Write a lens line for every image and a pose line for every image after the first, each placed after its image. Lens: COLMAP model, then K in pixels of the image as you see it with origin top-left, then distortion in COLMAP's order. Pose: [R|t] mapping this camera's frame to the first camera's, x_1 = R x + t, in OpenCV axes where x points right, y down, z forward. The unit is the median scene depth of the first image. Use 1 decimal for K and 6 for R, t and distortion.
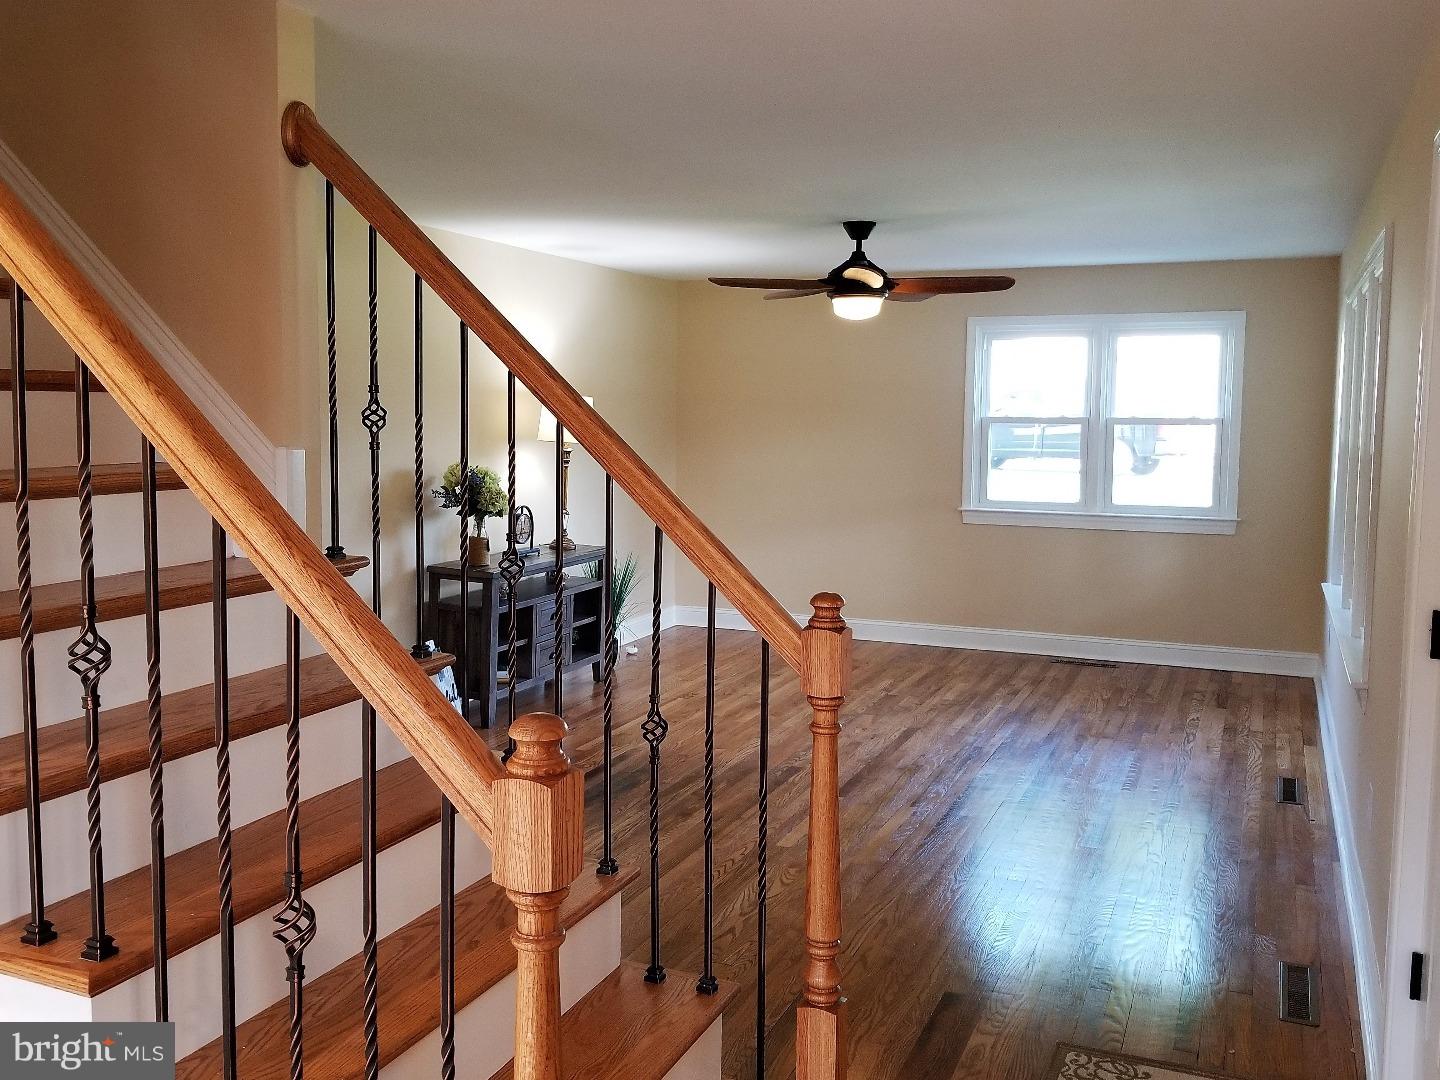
lens RADIAL K [[1322.4, 0, 690.8], [0, 1322.4, 496.9], [0, 0, 1]] dist [0.095355, -0.141942]
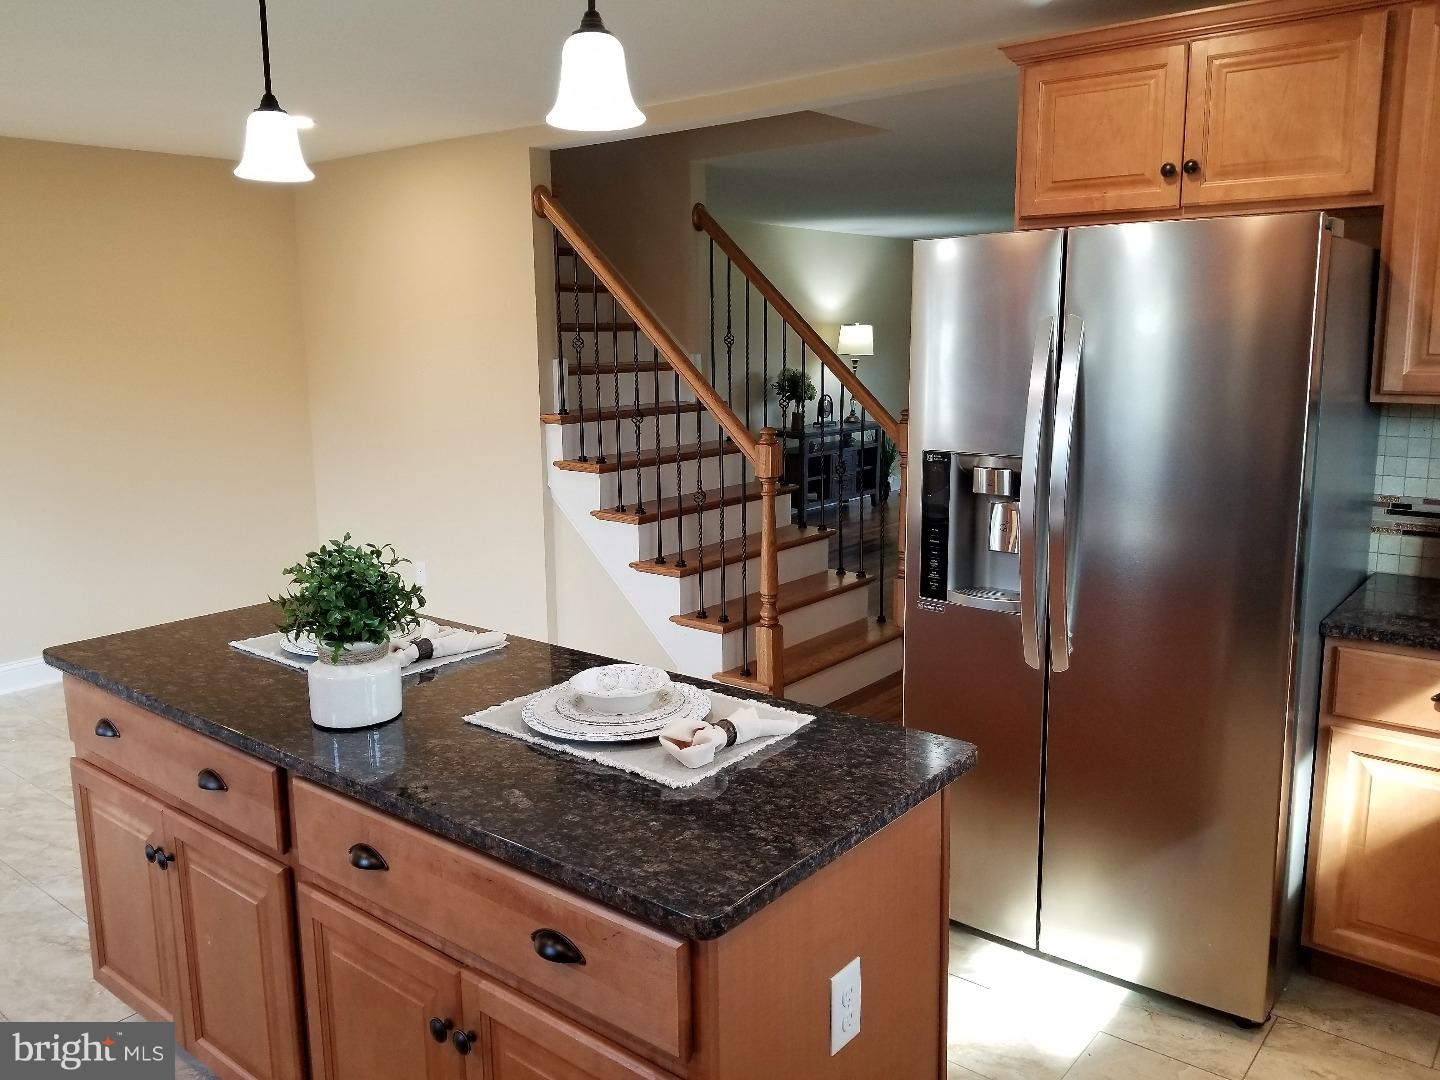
lens RADIAL K [[1134.8, 0, 718.7], [0, 1134.8, 531.4], [0, 0, 1]] dist [0.066575, -0.092168]
pose [[0.965735, 0.027401, -0.258078, 0.112967], [0.000078, 0.994380, 0.105868, 0.026645], [0.259529, -0.102261, 0.960306, -0.402711]]
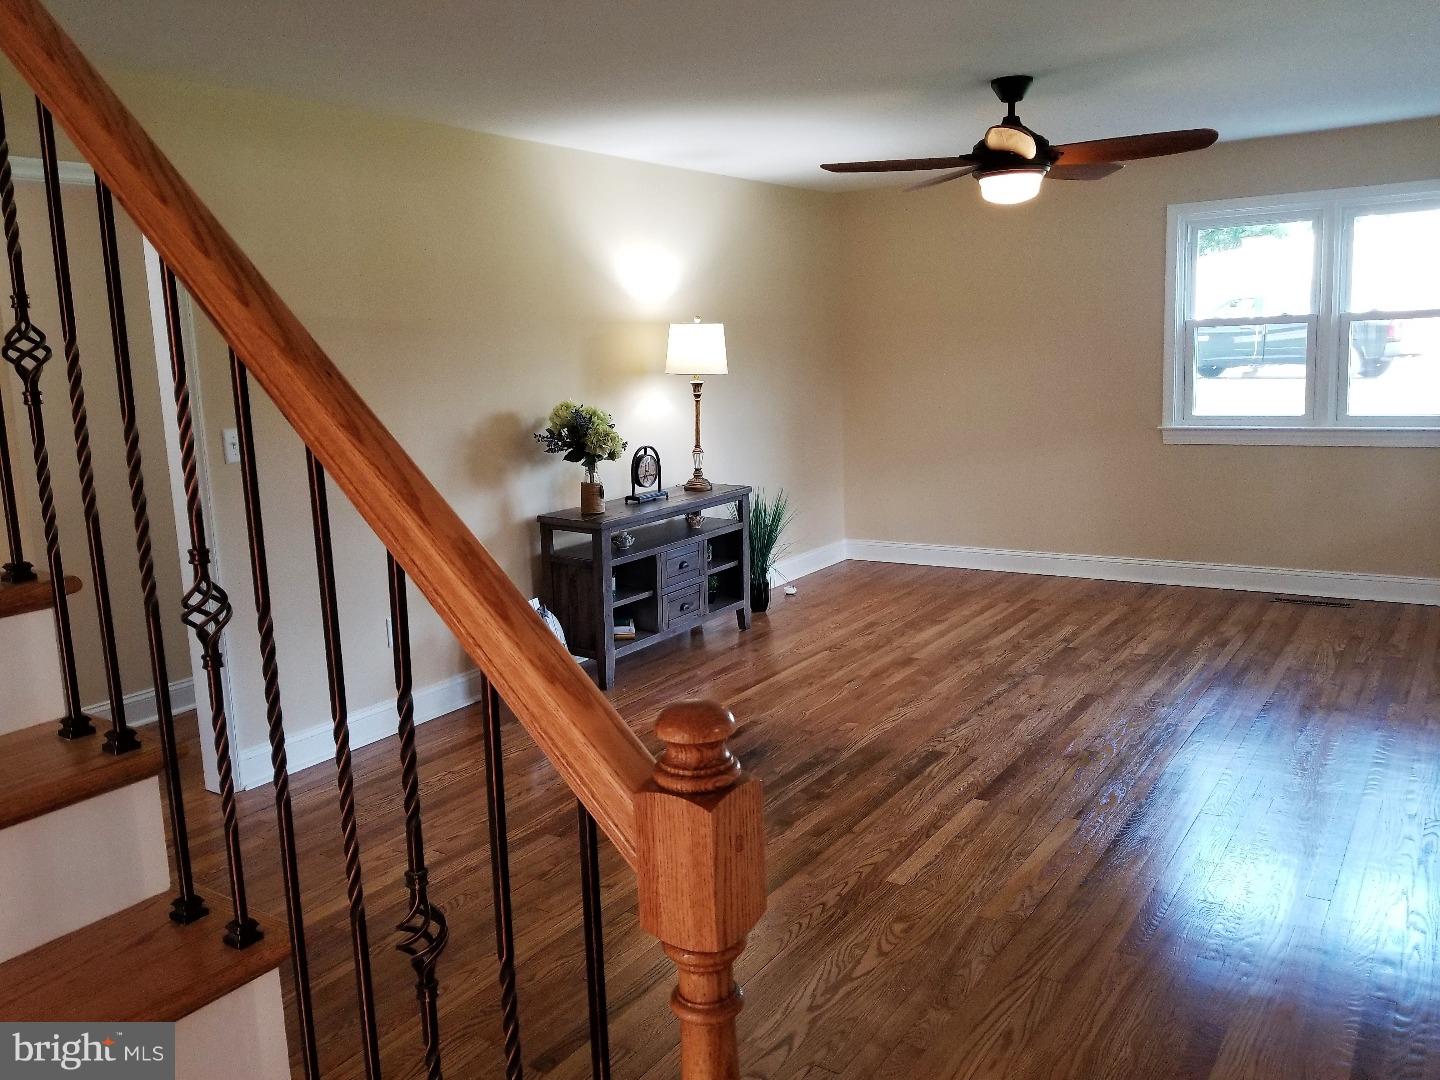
lens RADIAL K [[1134.4, 0, 697.0], [0, 1134.4, 517.4], [0, 0, 1]] dist [0.085716, -0.170276]
pose [[0.979355, -0.022106, -0.200936, 0.066654], [0.039115, 0.995940, 0.081075, -0.006489], [0.198328, -0.087261, 0.976244, 0.238418]]
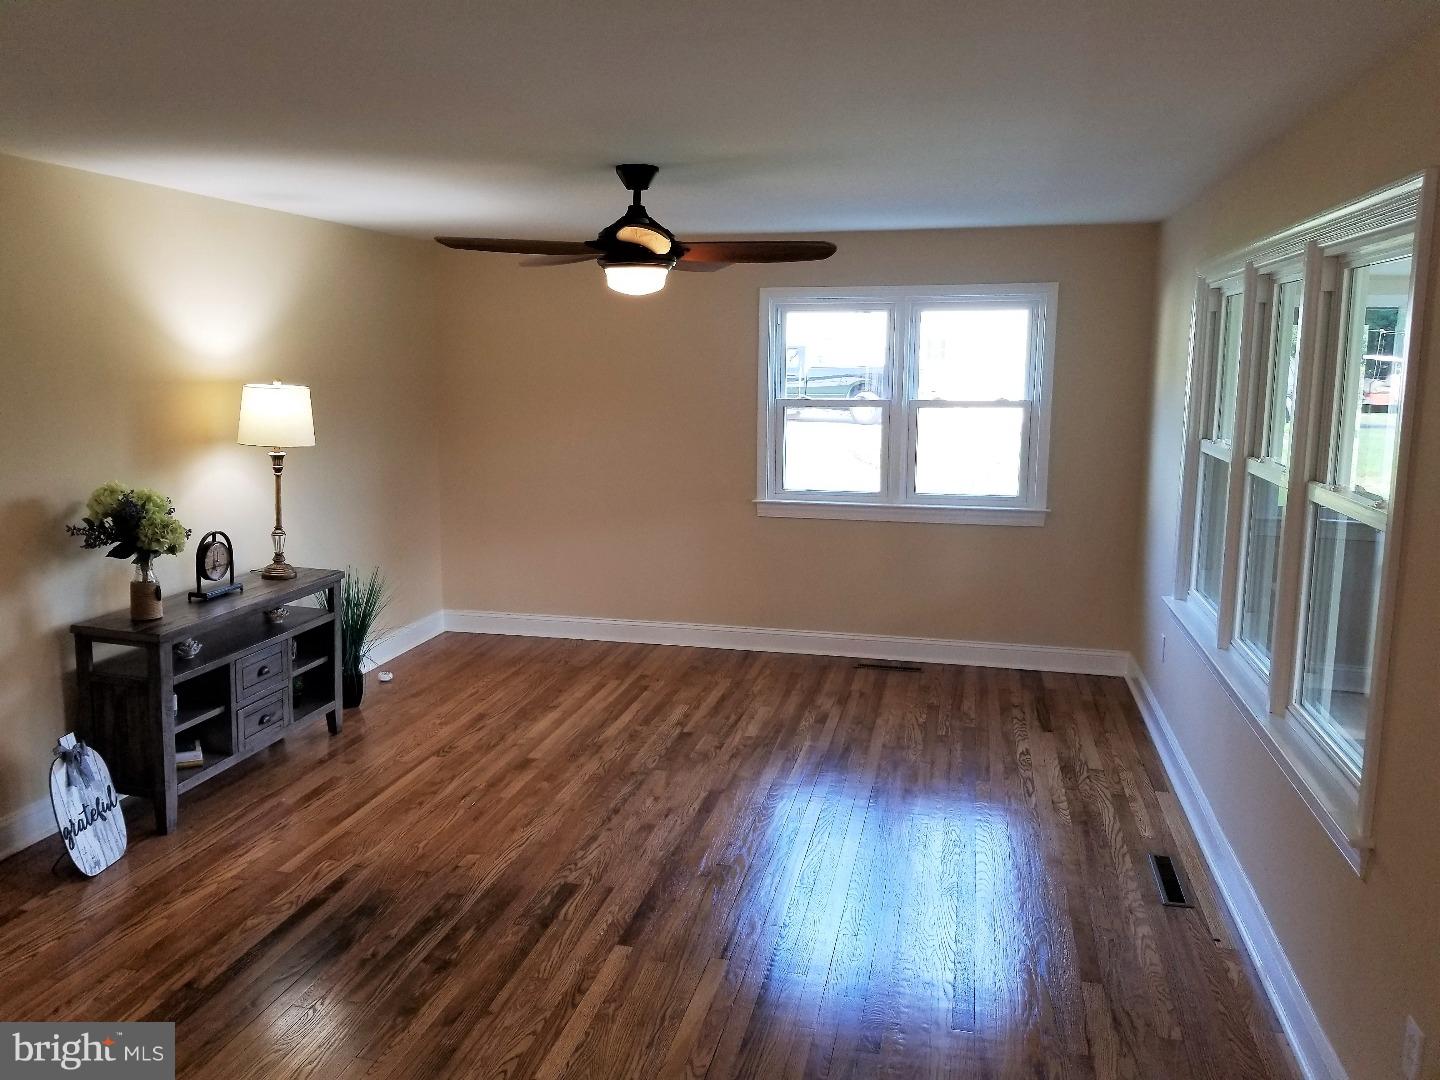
lens RADIAL K [[1134.4, 0, 697.0], [0, 1134.4, 517.4], [0, 0, 1]] dist [0.085716, -0.170276]
pose [[0.984862, -0.030520, 0.170632, 0.038122], [0.017745, 0.996958, 0.075898, -0.048729], [-0.172429, -0.071721, 0.982407, 0.298307]]
